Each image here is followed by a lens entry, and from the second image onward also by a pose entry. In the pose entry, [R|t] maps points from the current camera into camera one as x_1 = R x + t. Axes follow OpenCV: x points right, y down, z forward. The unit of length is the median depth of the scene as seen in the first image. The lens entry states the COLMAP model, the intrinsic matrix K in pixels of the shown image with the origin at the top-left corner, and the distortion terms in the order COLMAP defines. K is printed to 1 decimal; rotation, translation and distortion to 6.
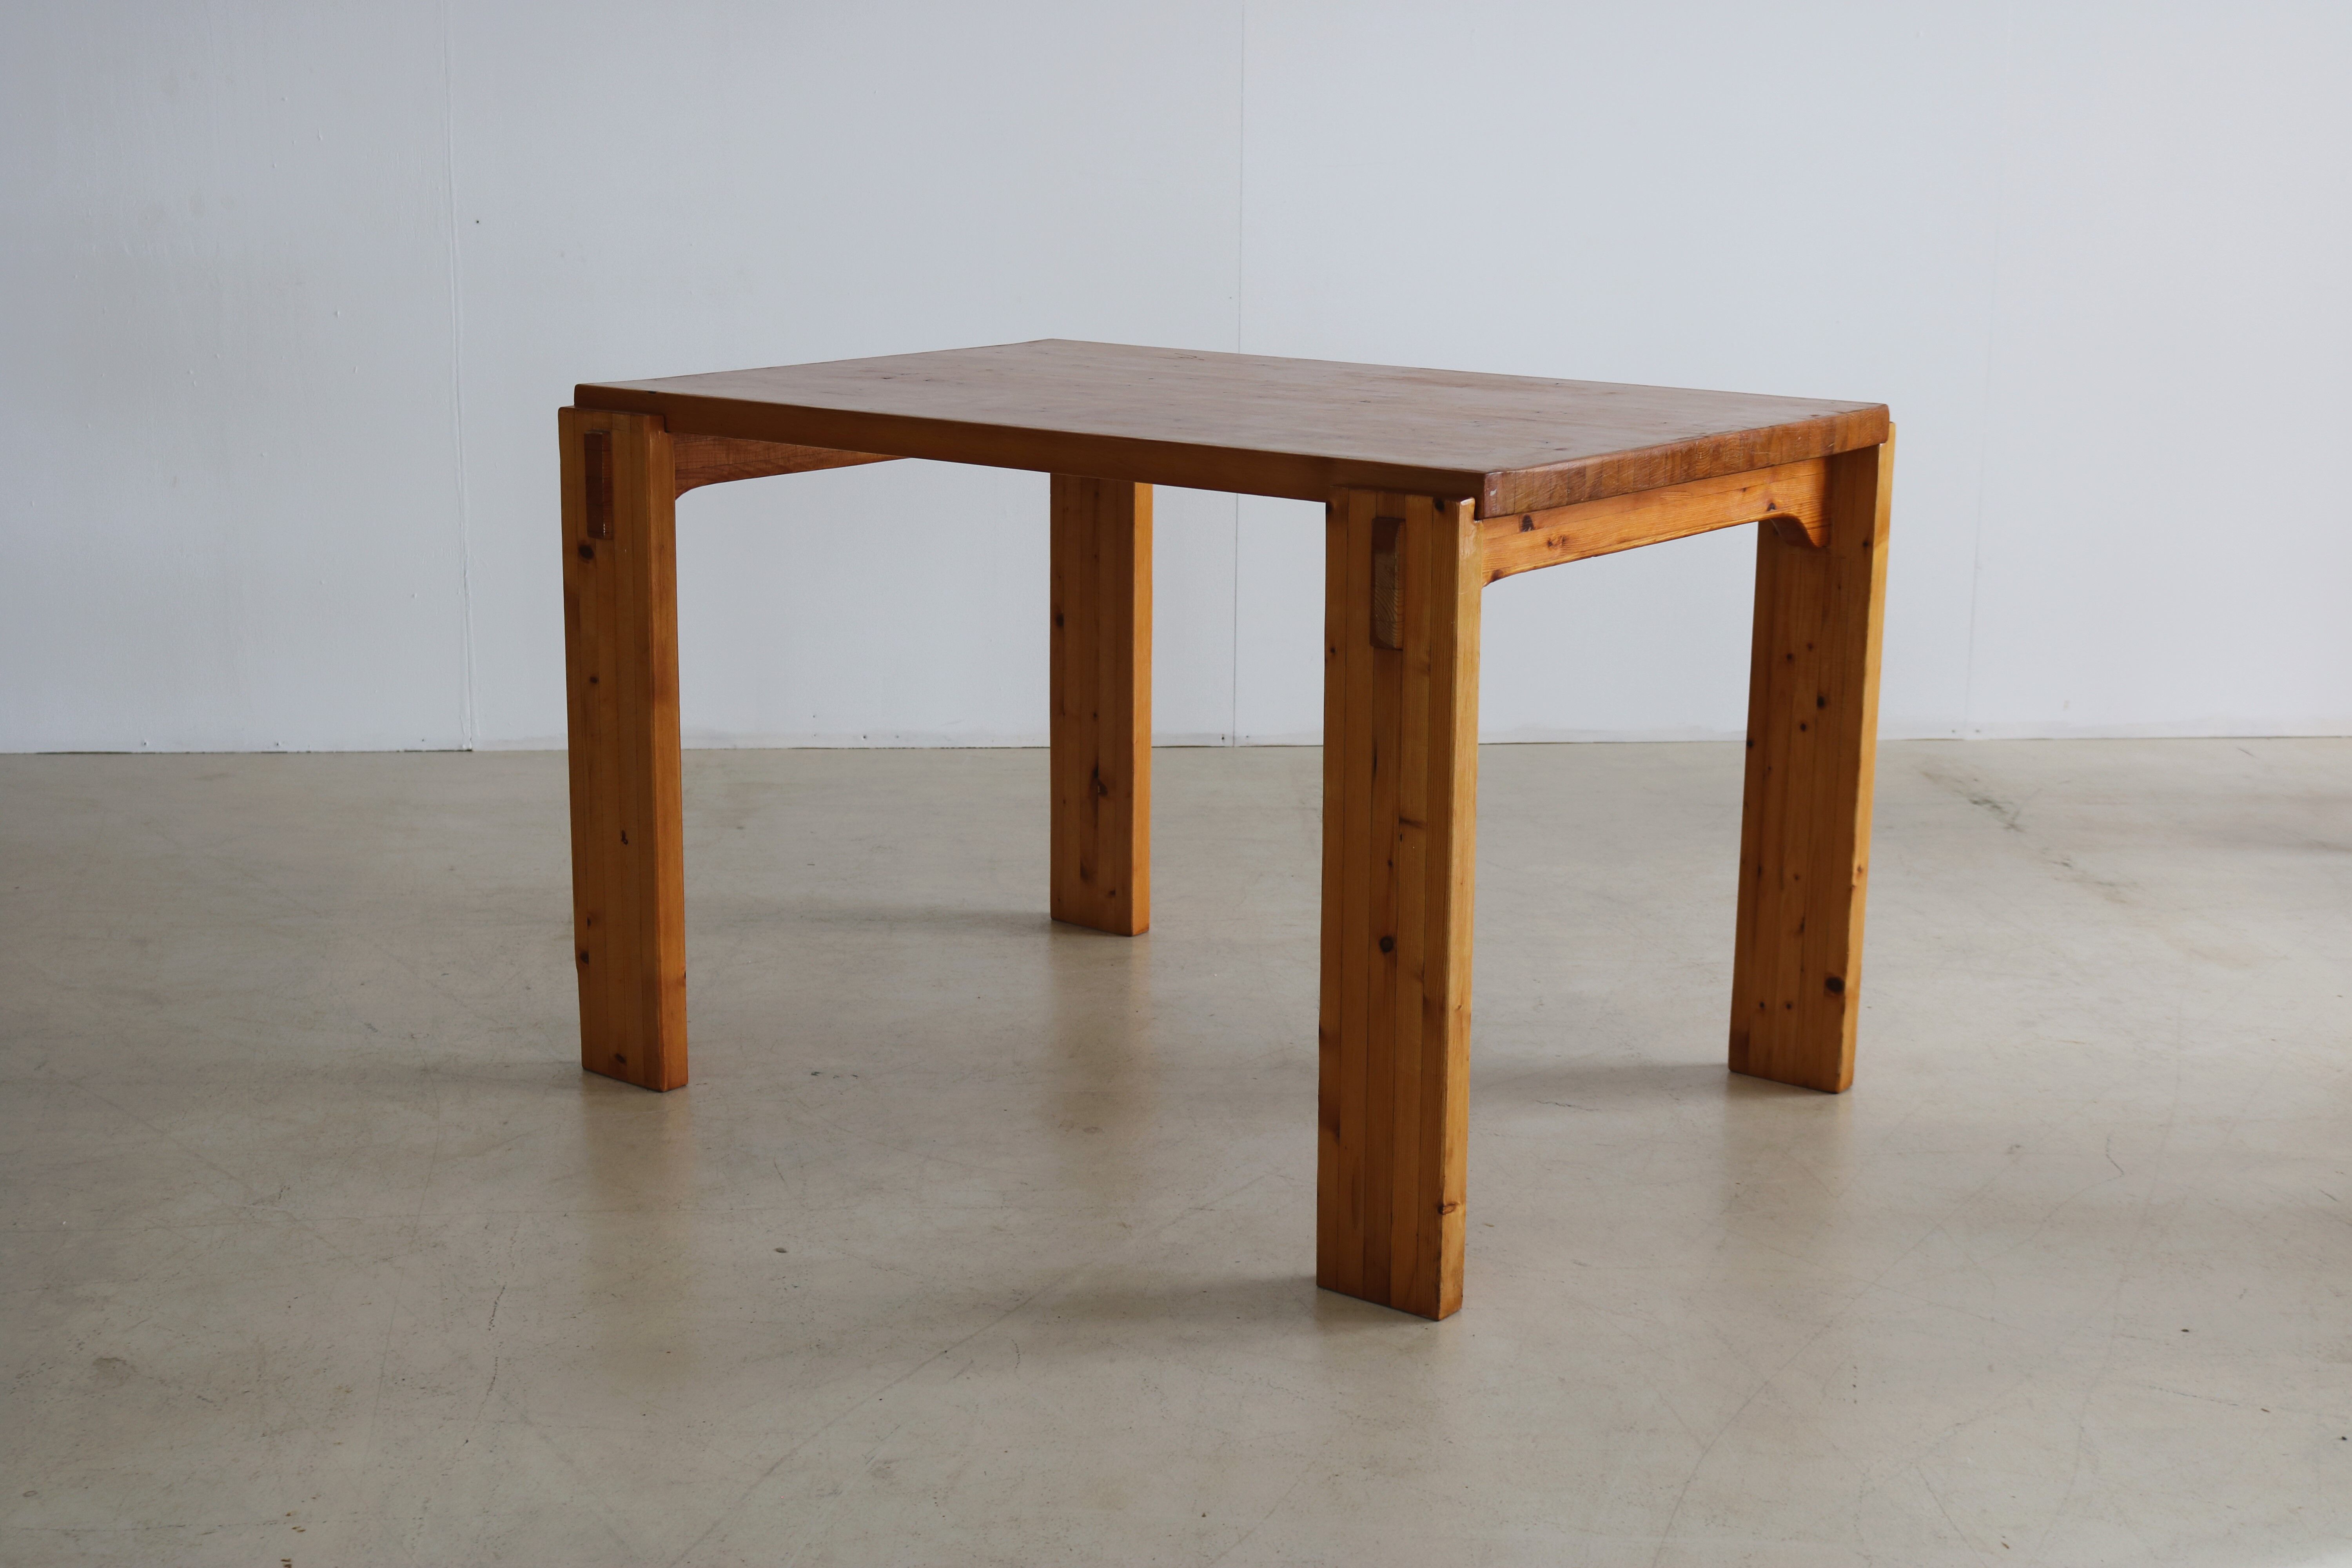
lens RADIAL K [[3176.3, 0, 1172.5], [0, 3176.3, 783.2], [0, 0, 1]] dist [-0.068402, 0.000000]
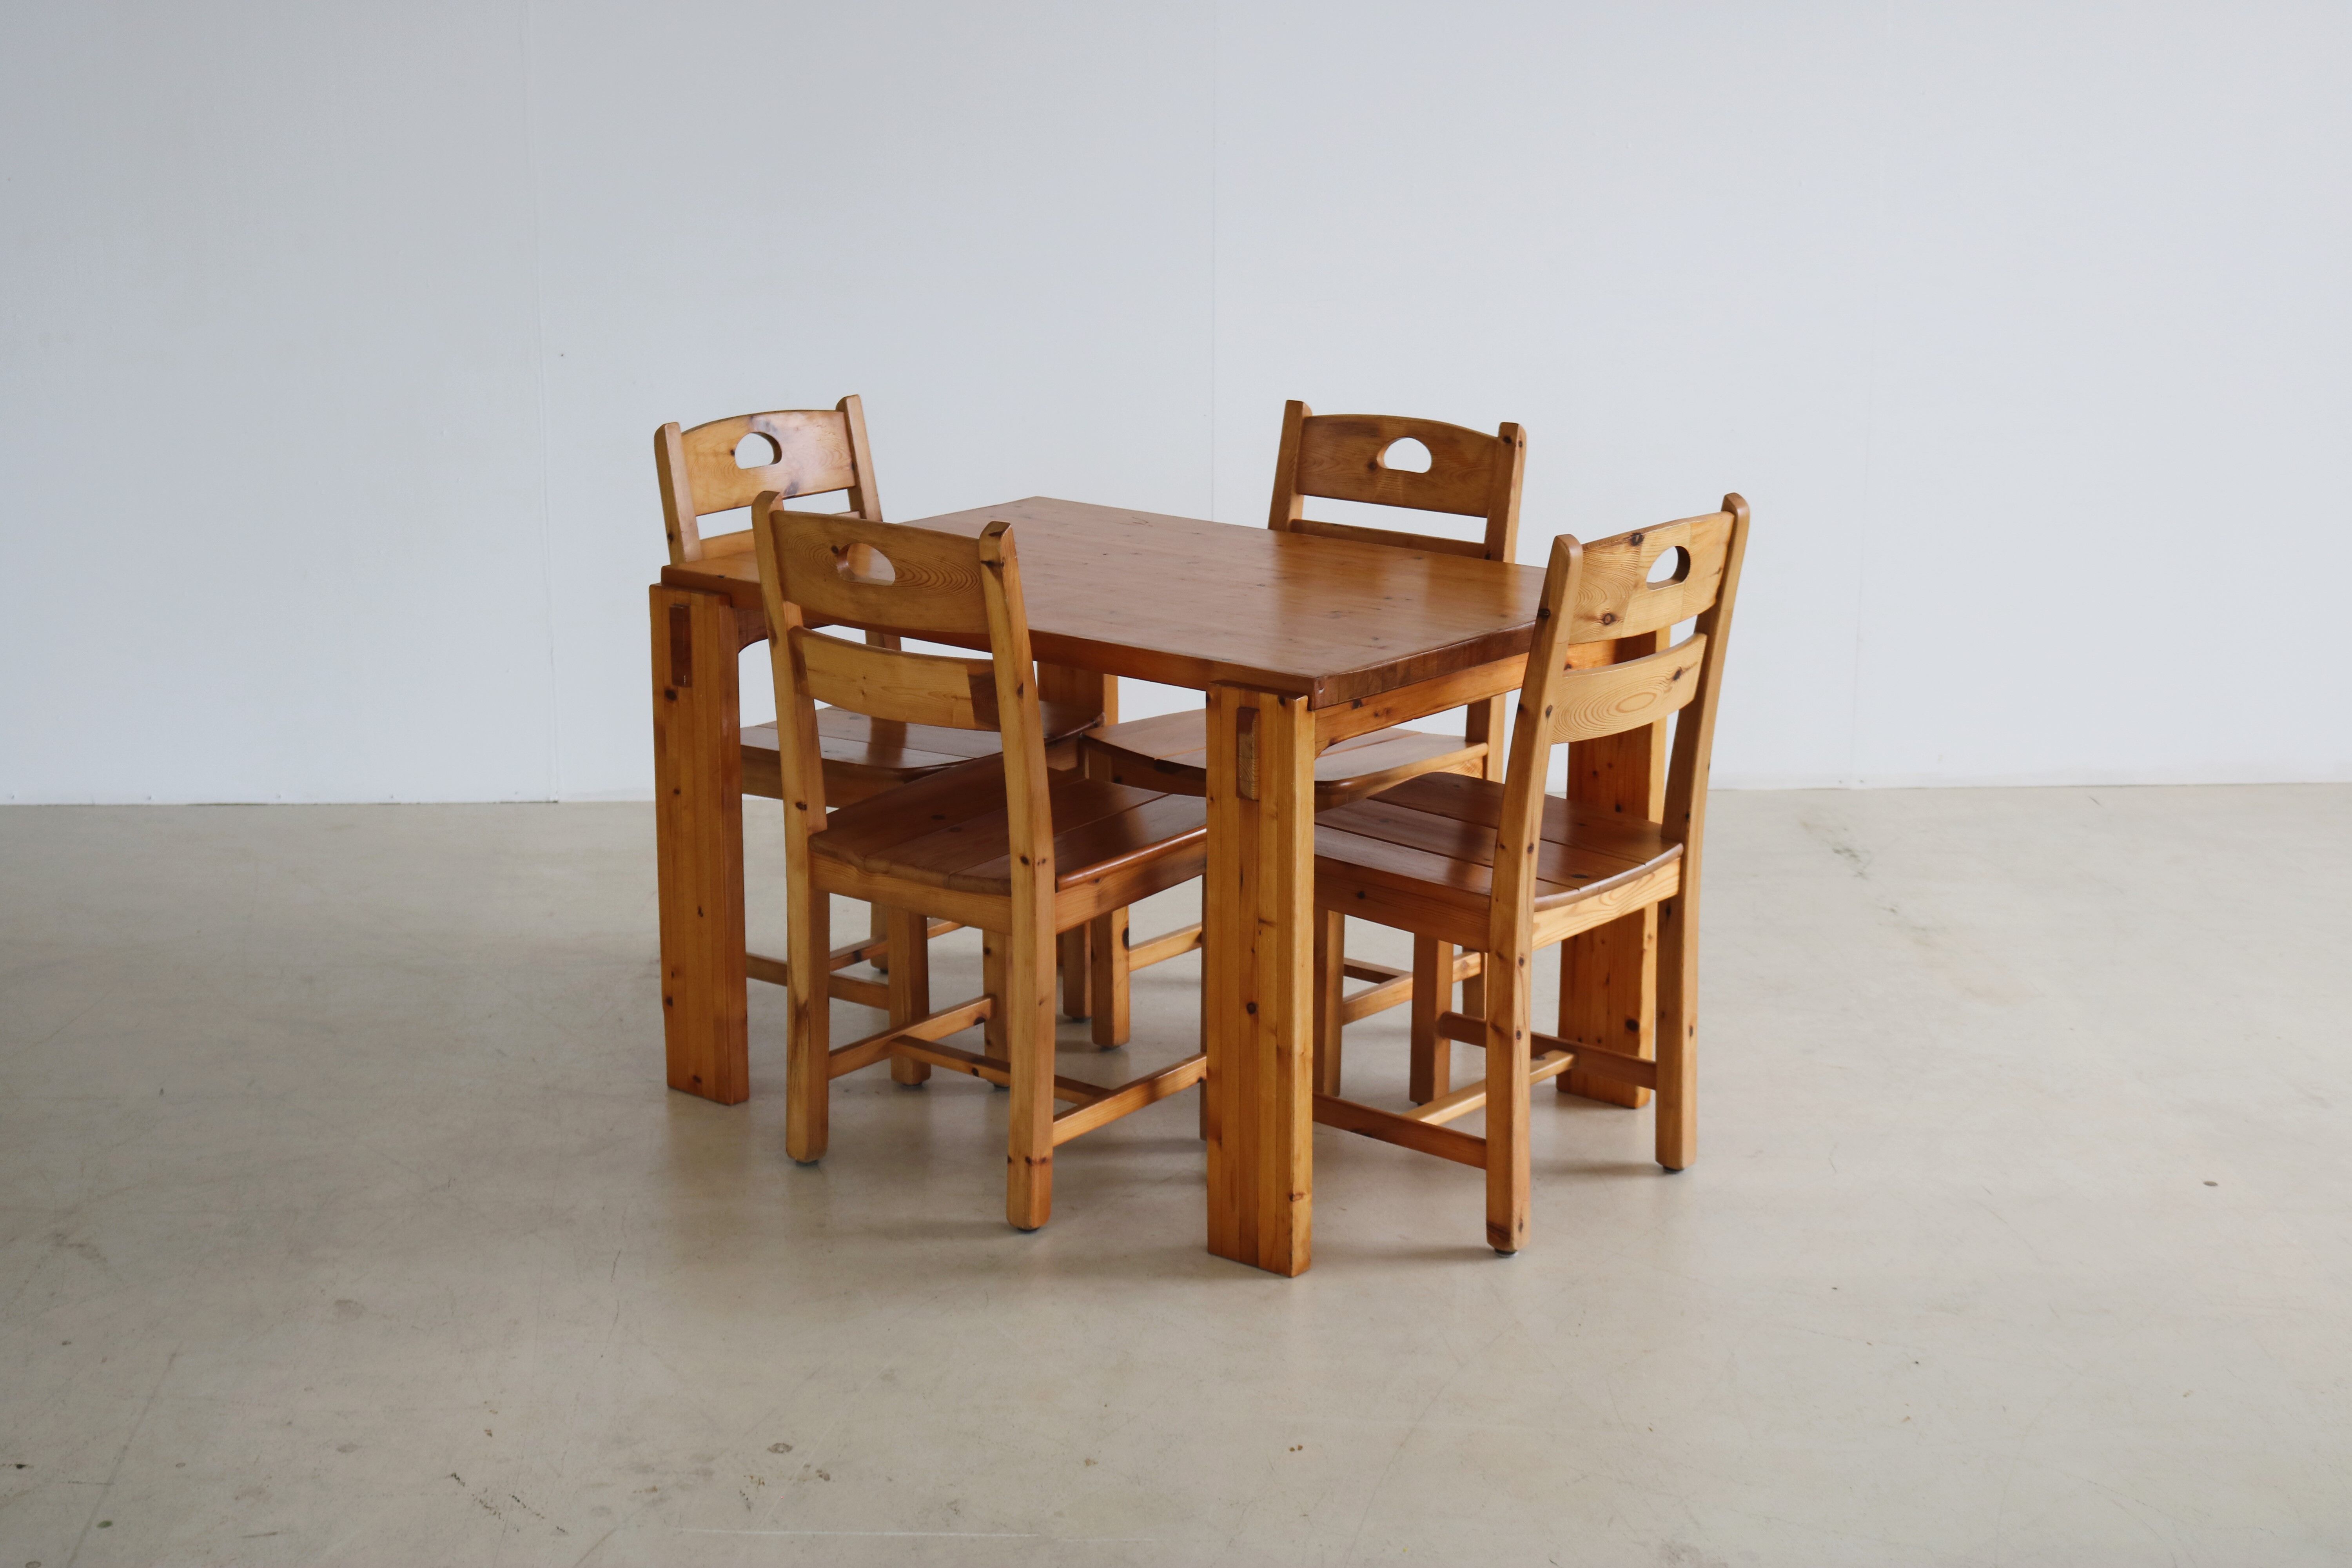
lens RADIAL K [[3628.7, 0, 1169.8], [0, 3628.7, 782.2], [0, 0, 1]] dist [-0.066697, 0.000000]
pose [[0.999581, 0.000092, -0.028935, 0.065624], [0.000534, 0.999766, 0.021621, -0.070122], [0.028930, -0.021628, 0.999347, -0.500147]]
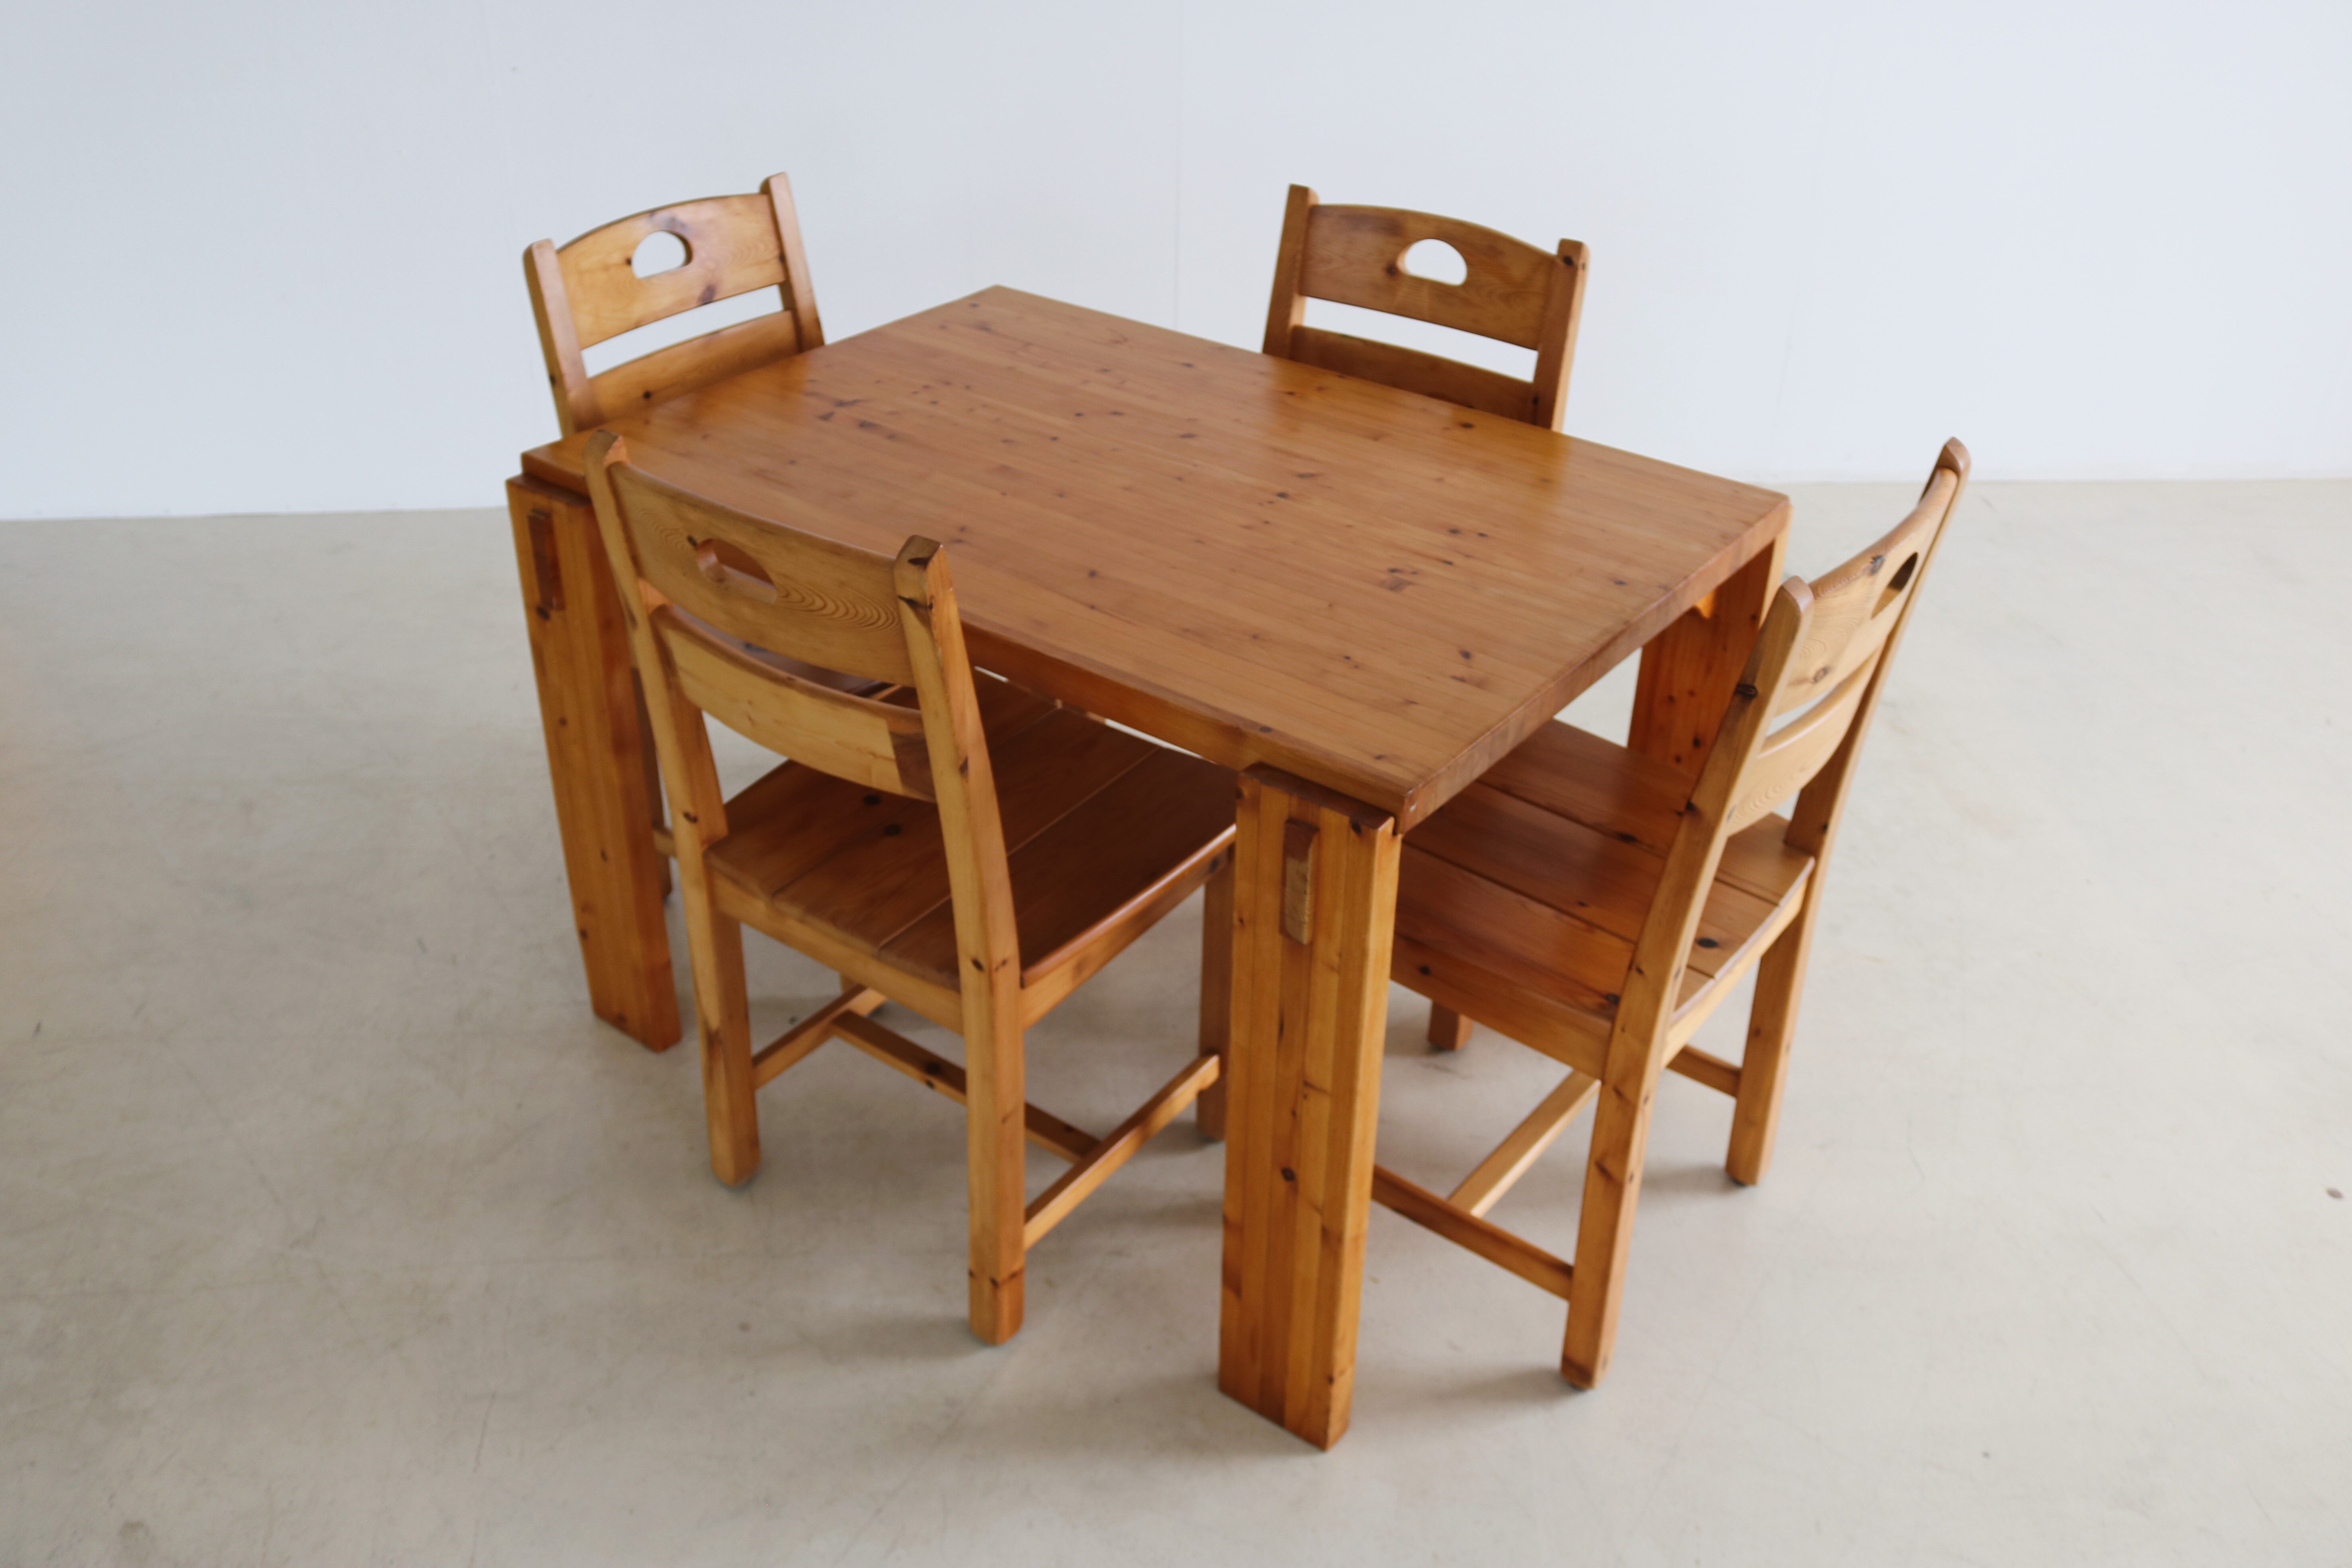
lens RADIAL K [[2009.3, 0, 1162.9], [0, 2009.3, 798.1], [0, 0, 1]] dist [-0.129550, 0.070439]
pose [[0.999989, 0.003350, 0.003264, 0.020242], [-0.004233, 0.945076, 0.326824, -0.235150], [-0.001990, -0.326834, 0.945080, 0.357761]]
